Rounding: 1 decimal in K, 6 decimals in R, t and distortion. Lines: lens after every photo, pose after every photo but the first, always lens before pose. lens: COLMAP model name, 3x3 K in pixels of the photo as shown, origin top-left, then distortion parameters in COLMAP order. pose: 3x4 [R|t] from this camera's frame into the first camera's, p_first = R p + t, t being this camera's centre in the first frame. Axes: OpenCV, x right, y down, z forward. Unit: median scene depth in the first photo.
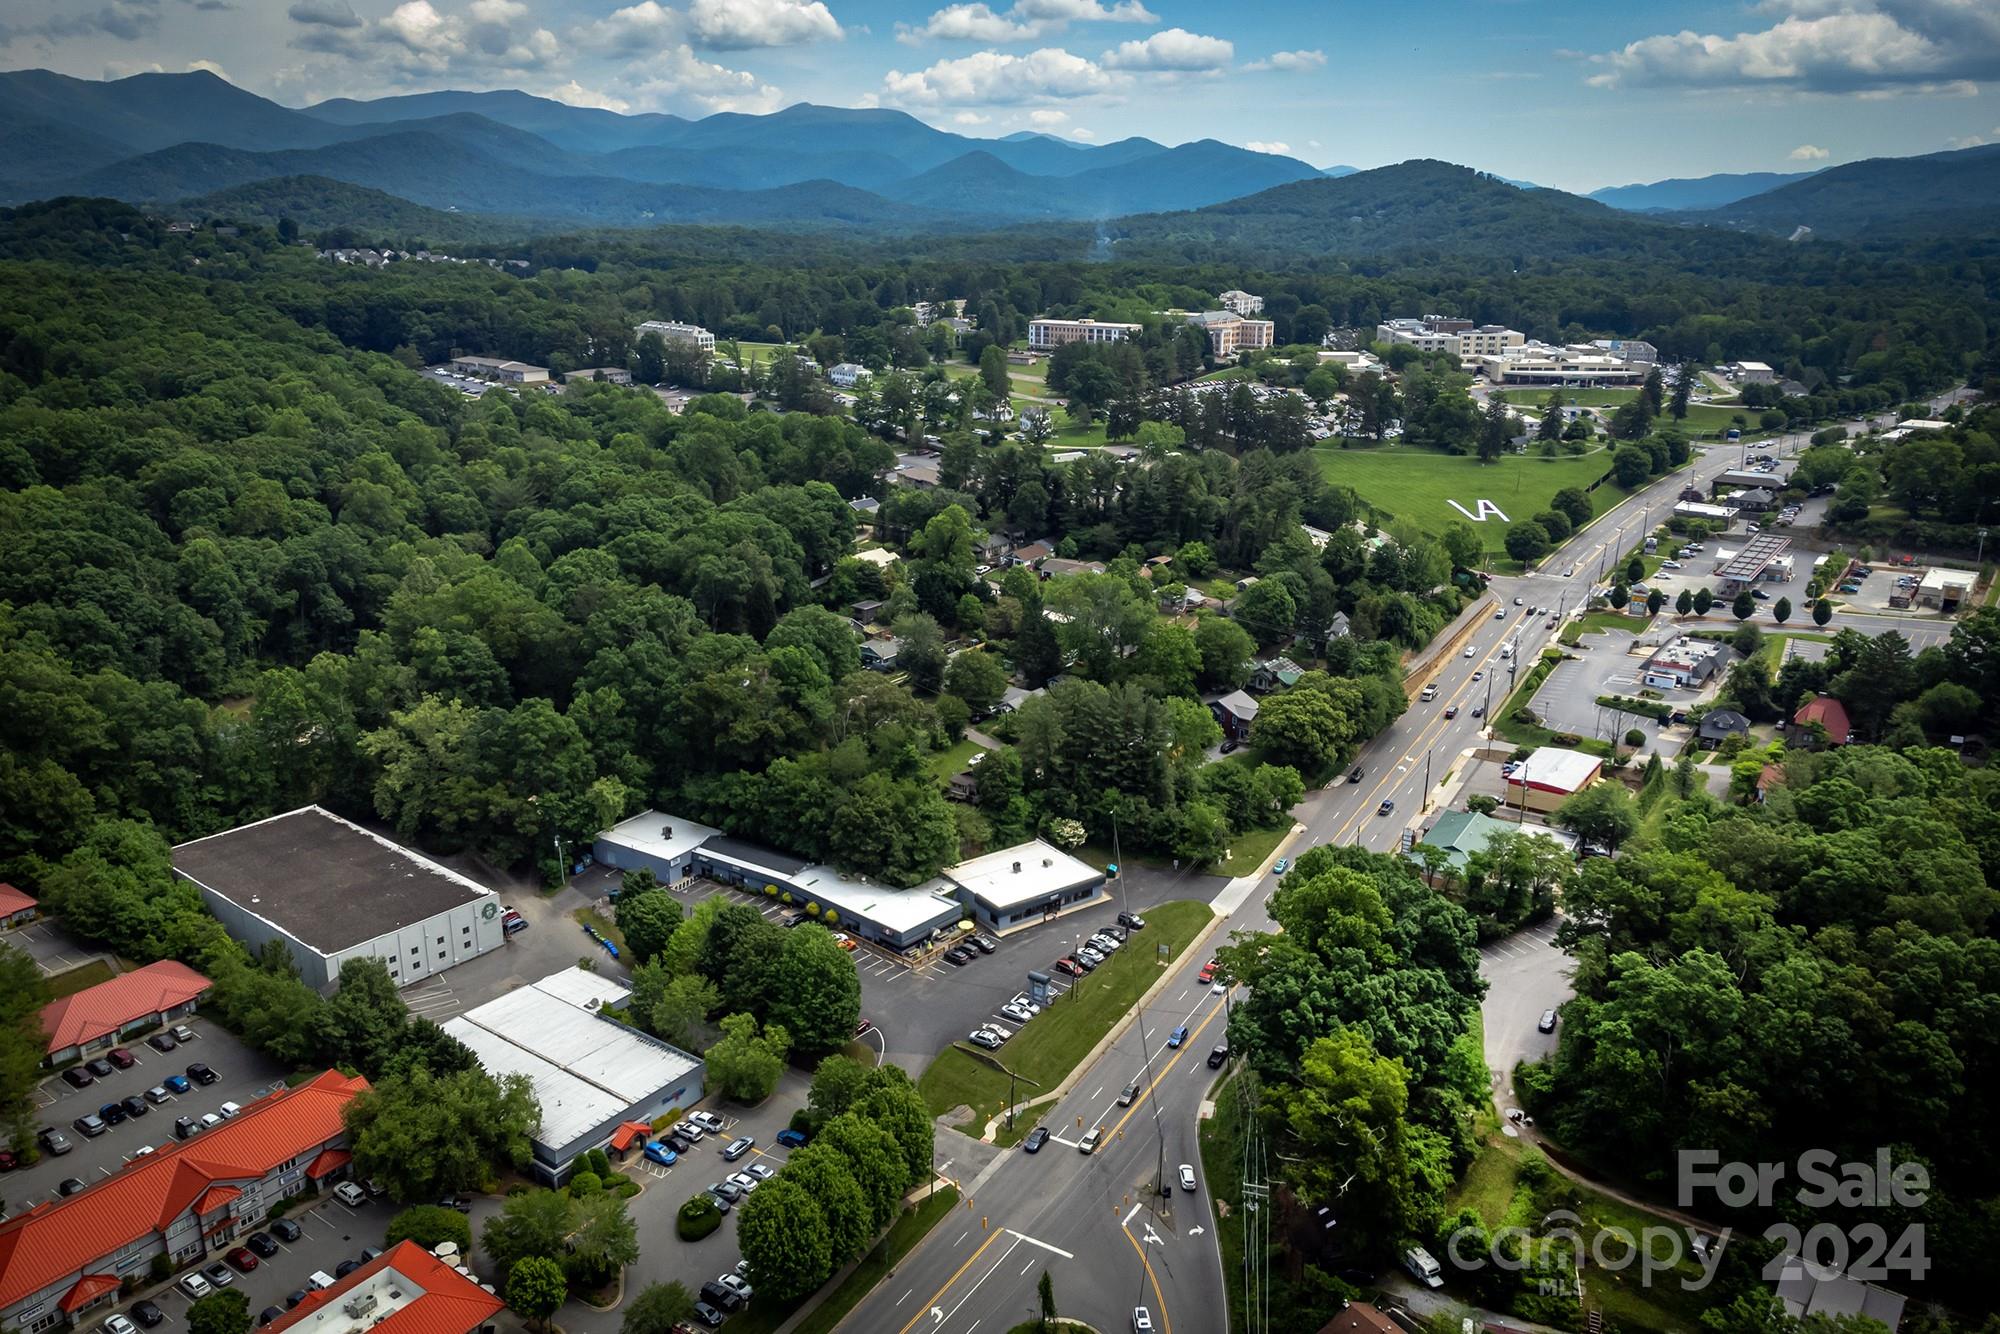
lens RADIAL K [[1491.2, 0, 999.0], [0, 1491.2, 663.2], [0, 0, 1]] dist [0.022310, -0.004803]
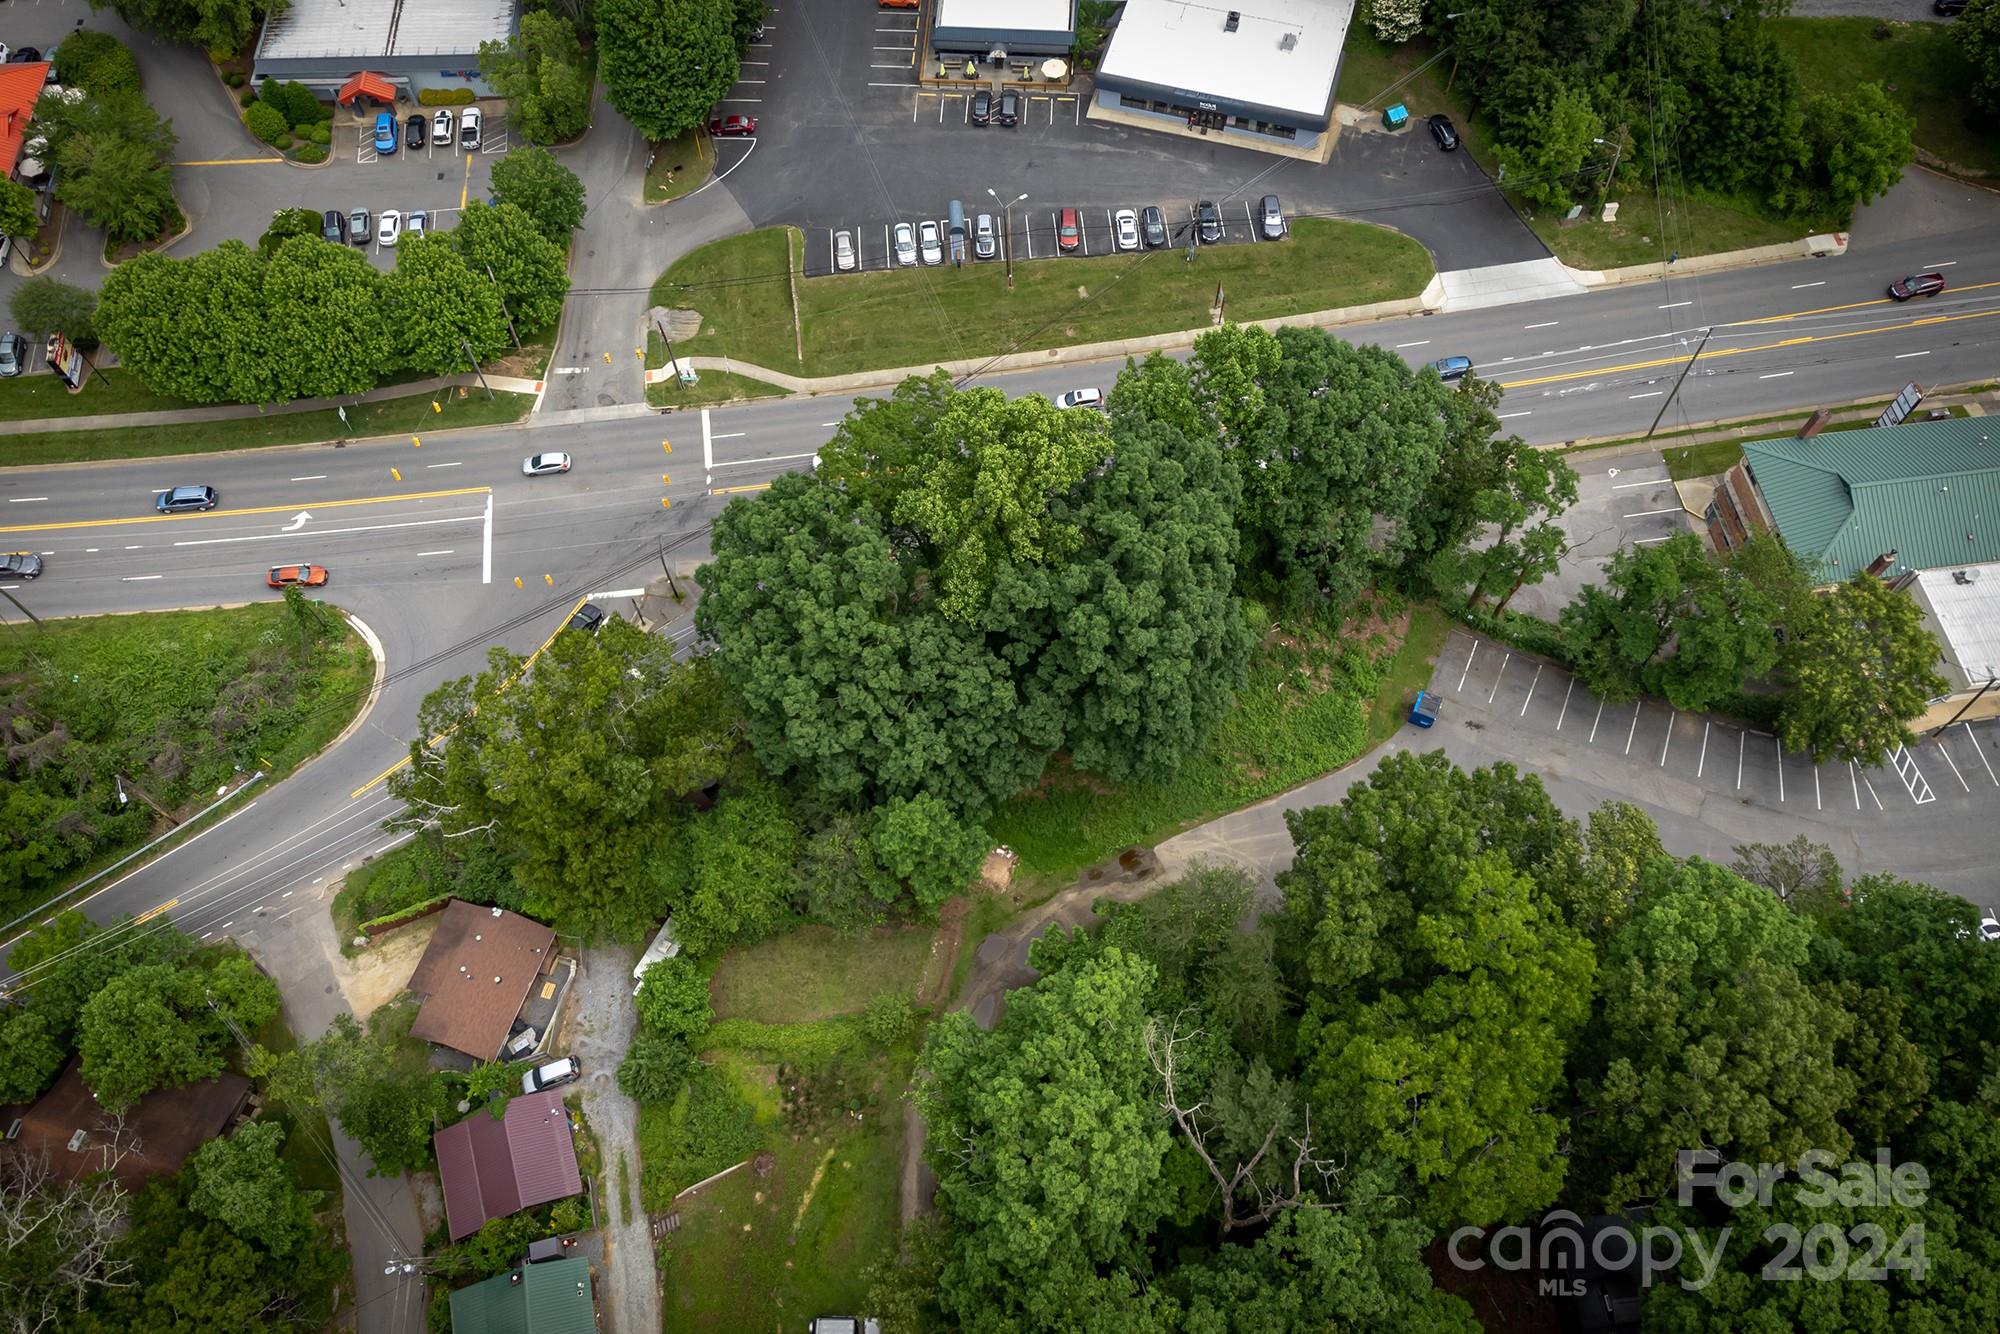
lens RADIAL K [[1491.2, 0, 1001.7], [0, 1491.2, 664.6], [0, 0, 1]] dist [0.022310, -0.004803]
pose [[0.618836, 0.691749, -0.372190, 0.326057], [-0.224754, 0.609930, 0.759915, -0.122922], [0.752680, -0.386611, 0.532920, 0.507494]]
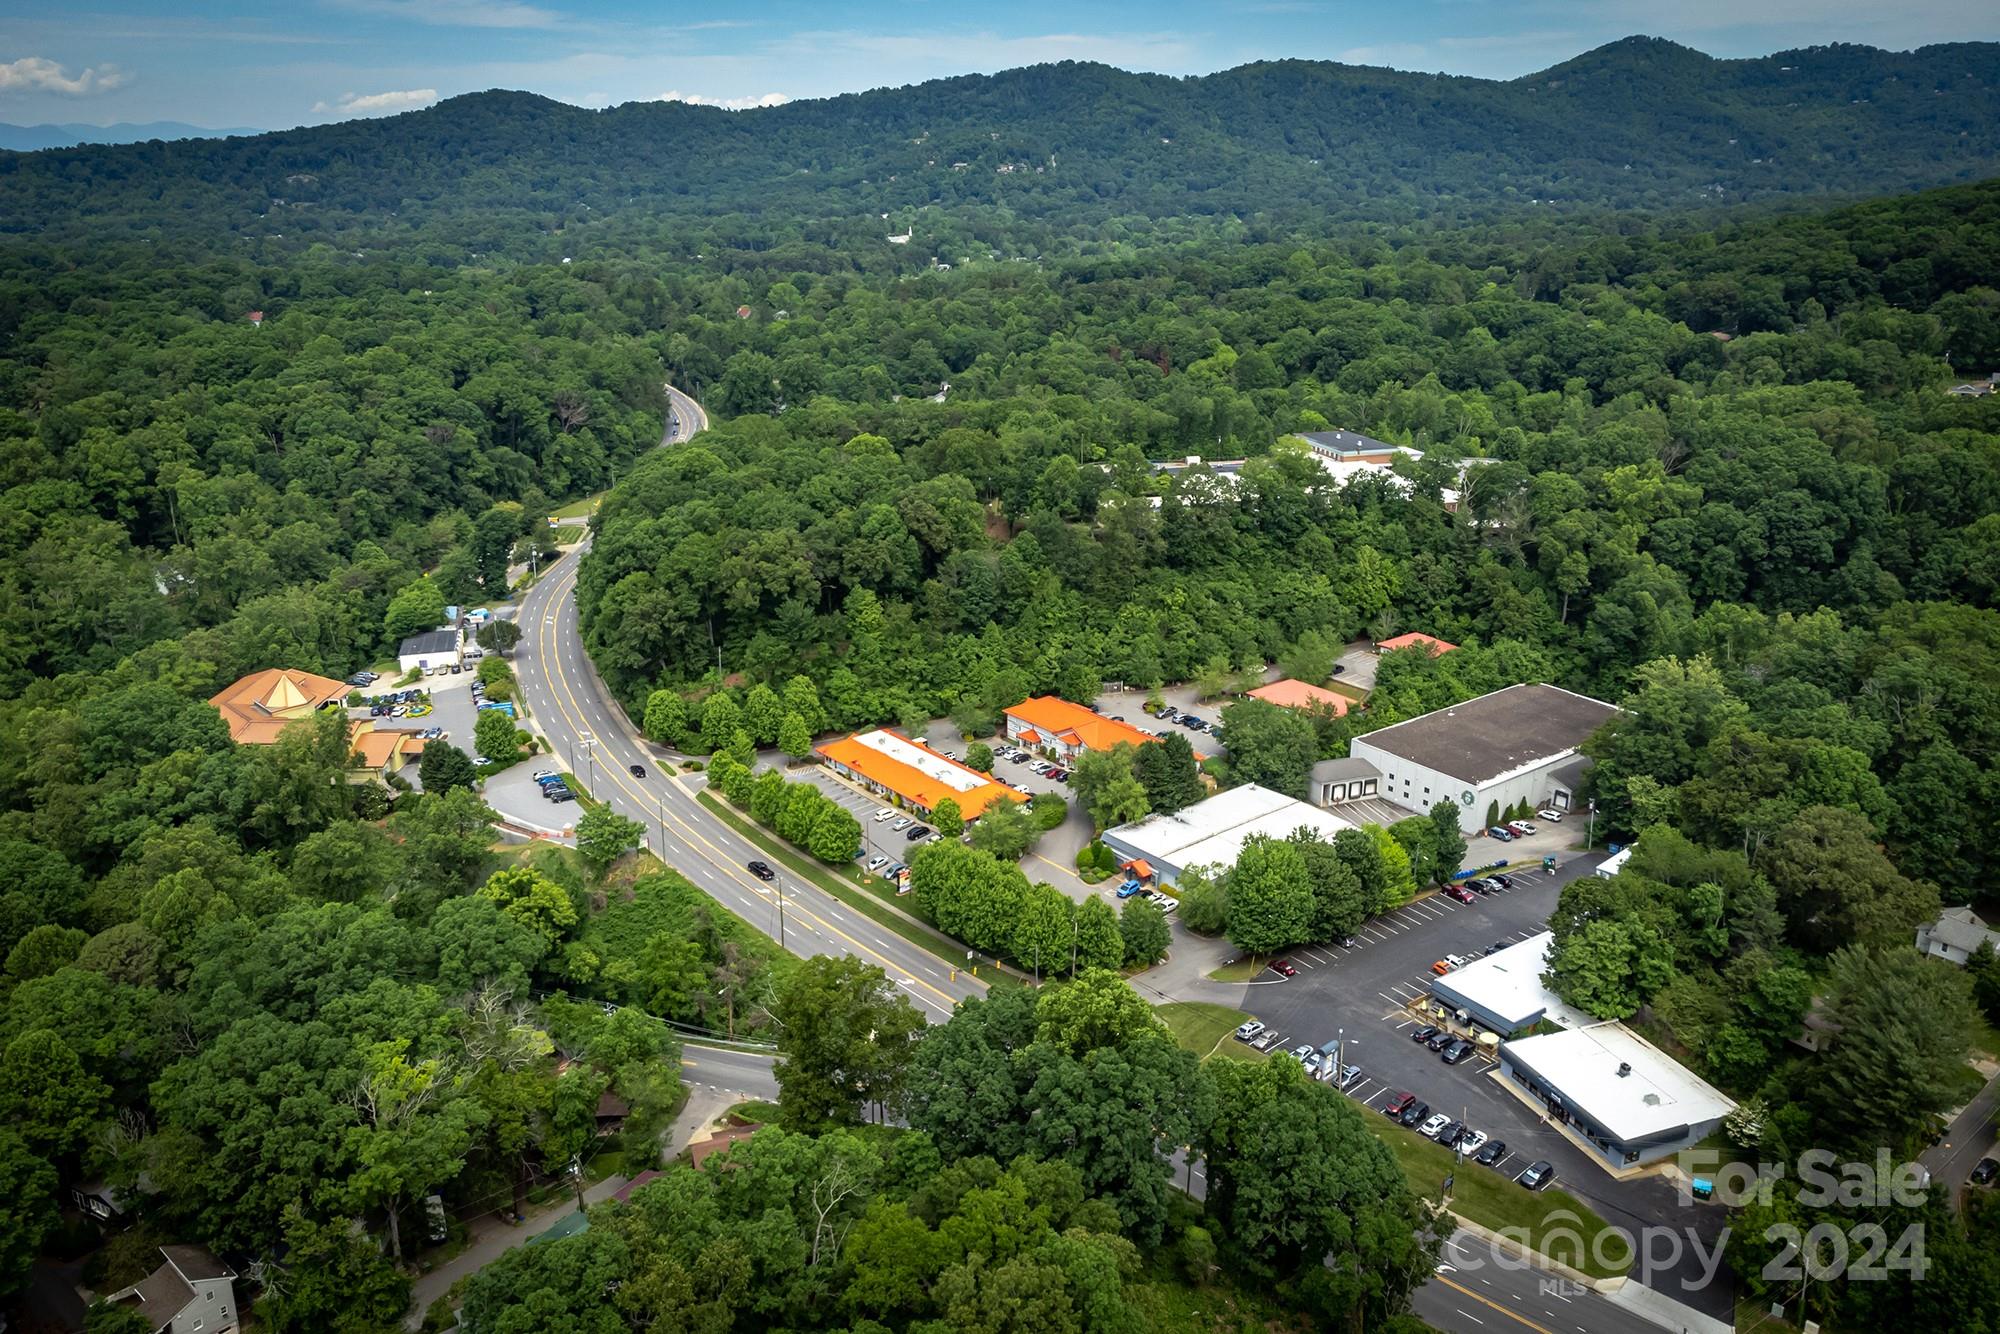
lens RADIAL K [[1491.2, 0, 997.9], [0, 1491.2, 666.1], [0, 0, 1]] dist [0.022310, -0.004803]
pose [[-0.248508, 0.307902, -0.918390, 0.676165], [-0.286127, 0.882489, 0.373289, -0.217117], [0.925405, 0.355541, -0.131206, 0.705441]]
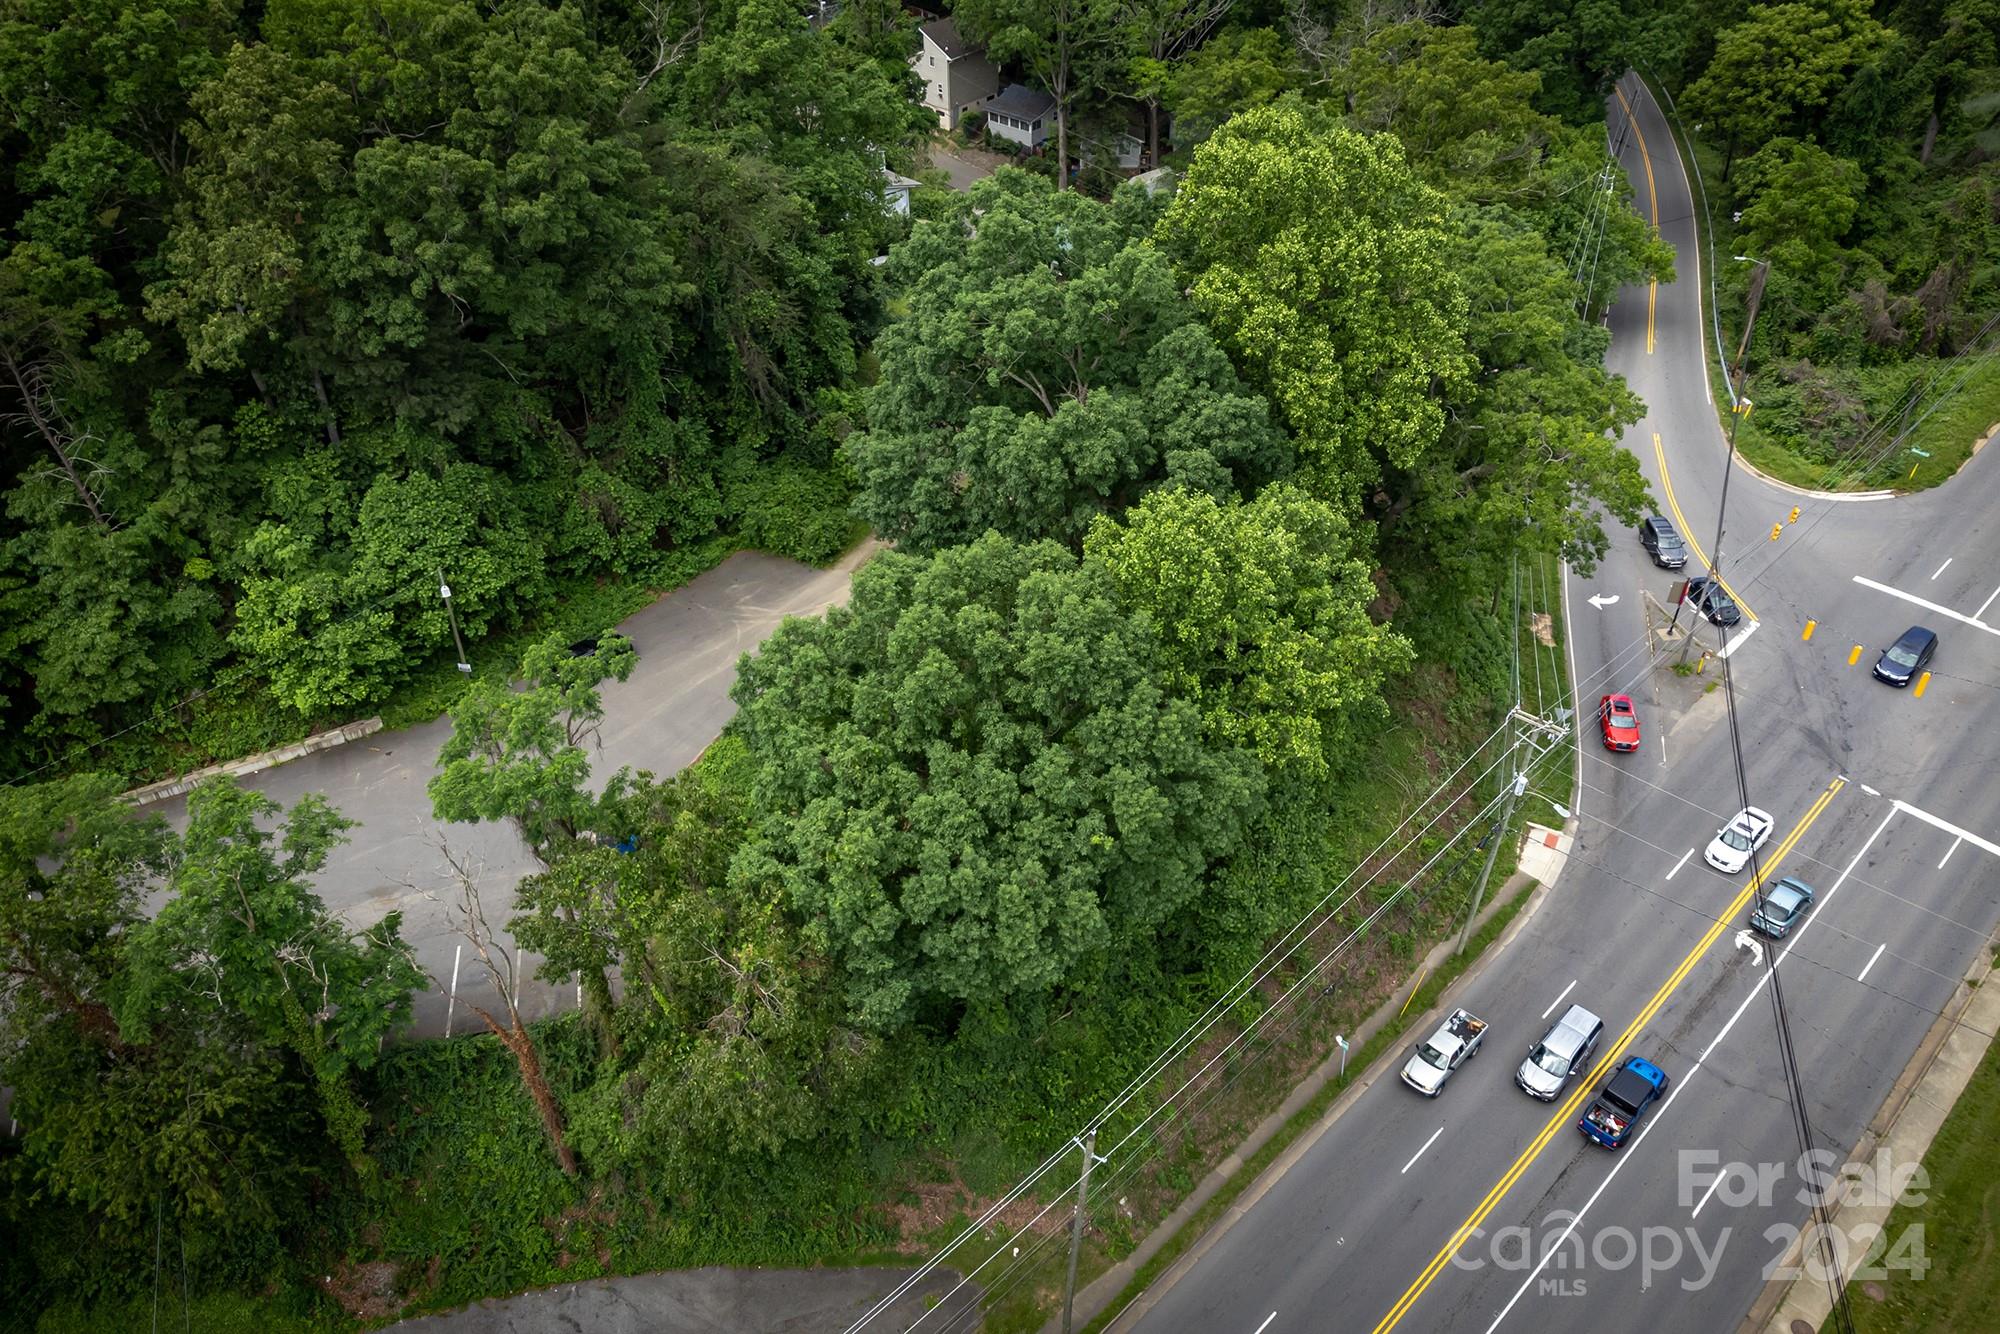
lens RADIAL K [[1491.2, 0, 1000.7], [0, 1491.2, 666.7], [0, 0, 1]] dist [0.022310, -0.004803]
pose [[-0.968967, -0.147807, 0.198129, 0.152806], [0.082502, 0.562187, 0.822885, -0.036811], [-0.233014, 0.813694, -0.532547, 0.896967]]
